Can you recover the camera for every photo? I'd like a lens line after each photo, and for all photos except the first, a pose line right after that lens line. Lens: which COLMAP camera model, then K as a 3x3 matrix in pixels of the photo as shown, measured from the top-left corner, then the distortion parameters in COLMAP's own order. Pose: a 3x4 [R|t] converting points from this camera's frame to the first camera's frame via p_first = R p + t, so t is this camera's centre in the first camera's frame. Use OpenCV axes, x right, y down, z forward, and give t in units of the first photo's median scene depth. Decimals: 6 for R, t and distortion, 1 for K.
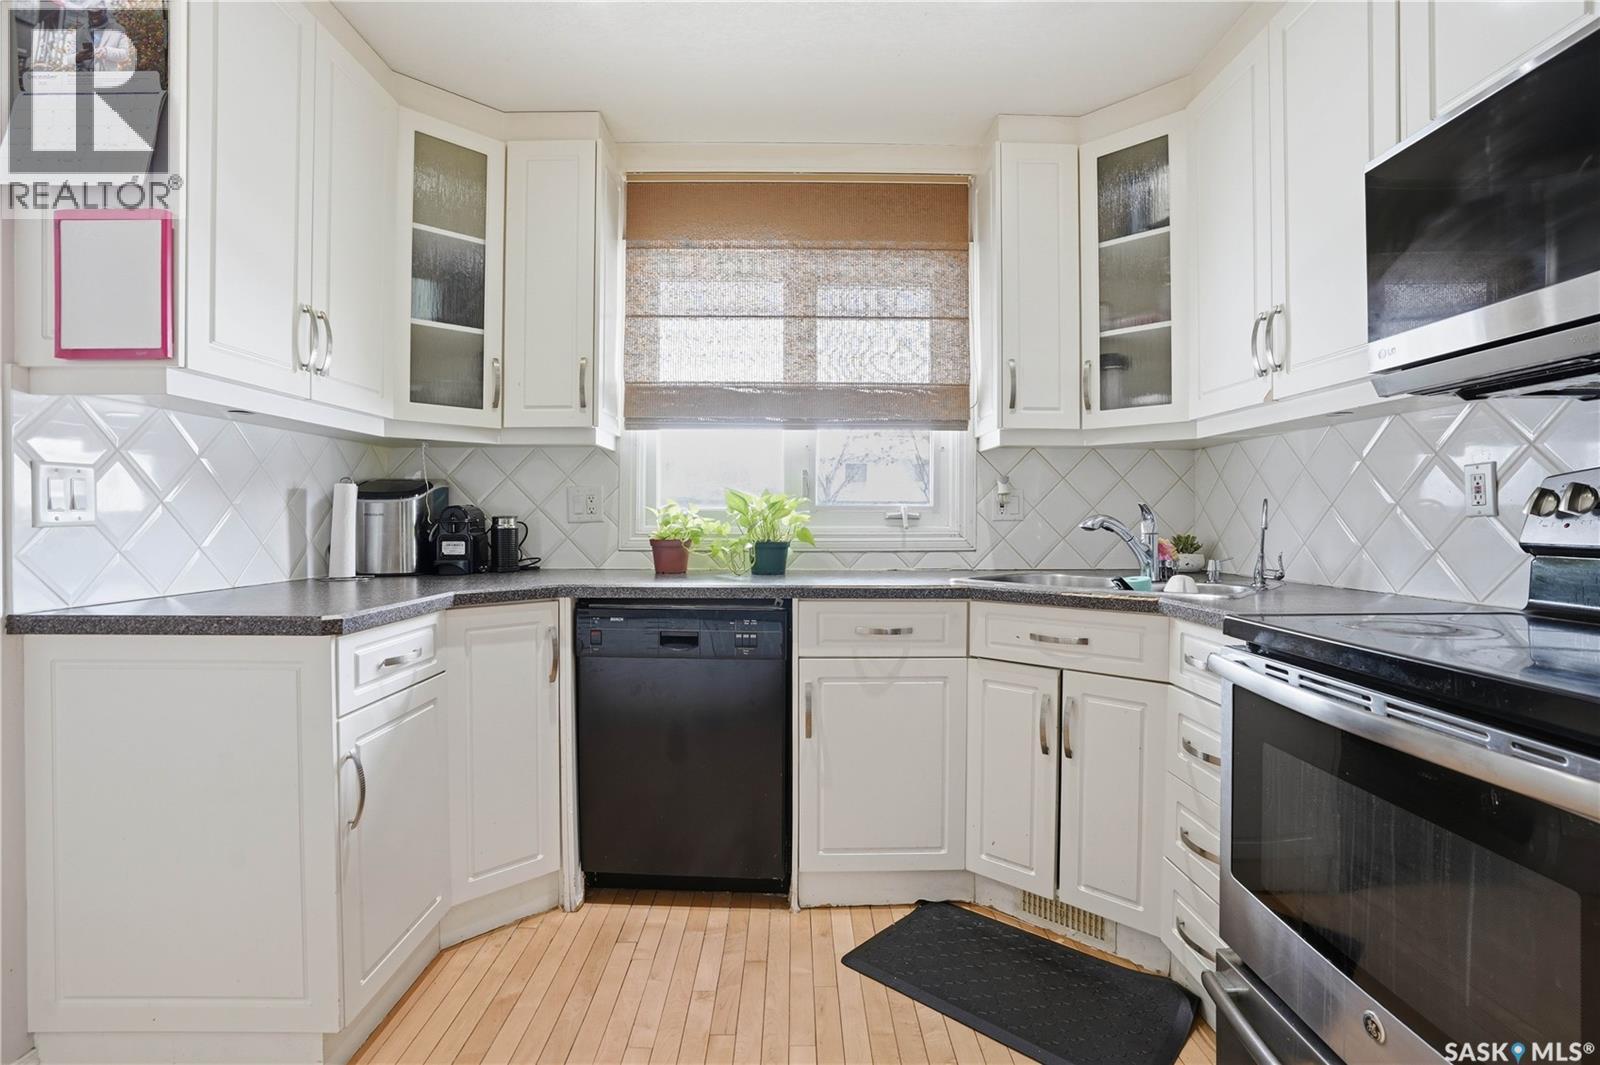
lens RADIAL K [[756.9, 0, 809.9], [0, 756.9, 526.0], [0, 0, 1]] dist [-0.057129, 0.018006]
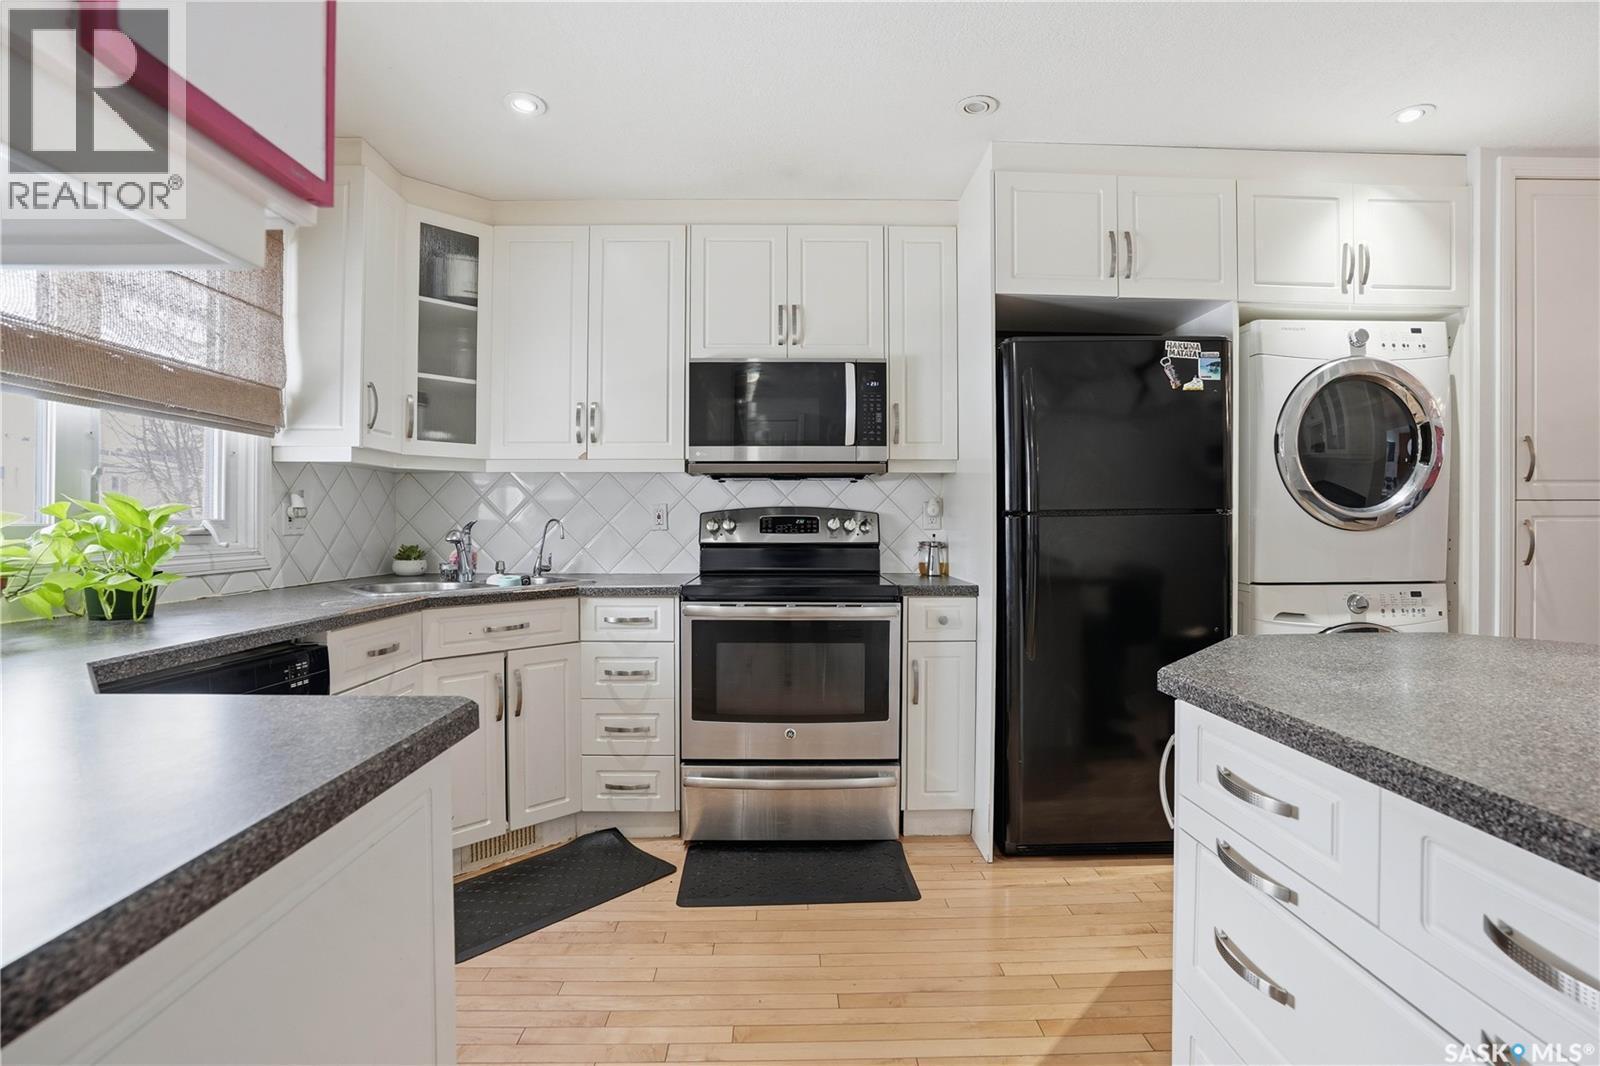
lens RADIAL K [[756.9, 0, 803.0], [0, 756.9, 527.8], [0, 0, 1]] dist [-0.057129, 0.018006]
pose [[-0.007494, -0.008295, 0.999938, -0.815338], [0.006845, 0.999942, 0.008346, -0.023617], [-0.999948, 0.006907, -0.007437, 0.428633]]
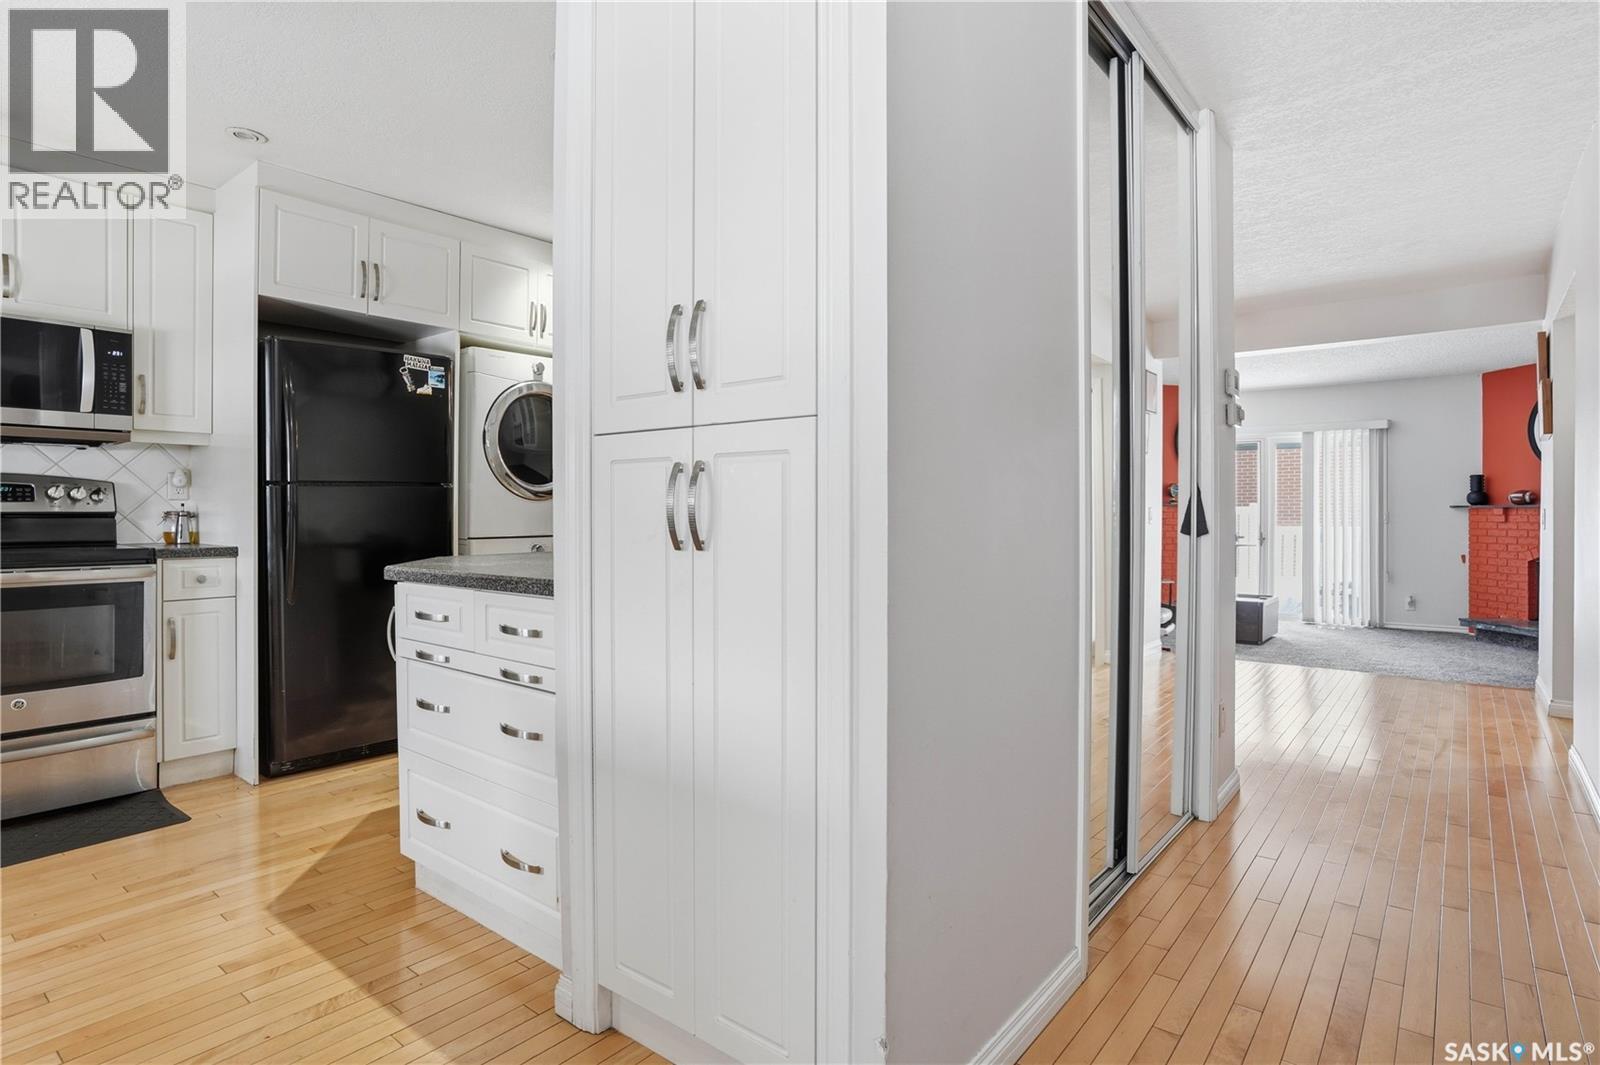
lens RADIAL K [[839.7, 0, 798.9], [0, 839.7, 512.1], [0, 0, 1]] dist [-0.036141, 0.013291]
pose [[-0.767327, -0.004495, 0.641240, -1.339411], [0.002668, 0.999944, 0.010202, 0.004967], [-0.641250, 0.009539, -0.767273, 0.633593]]
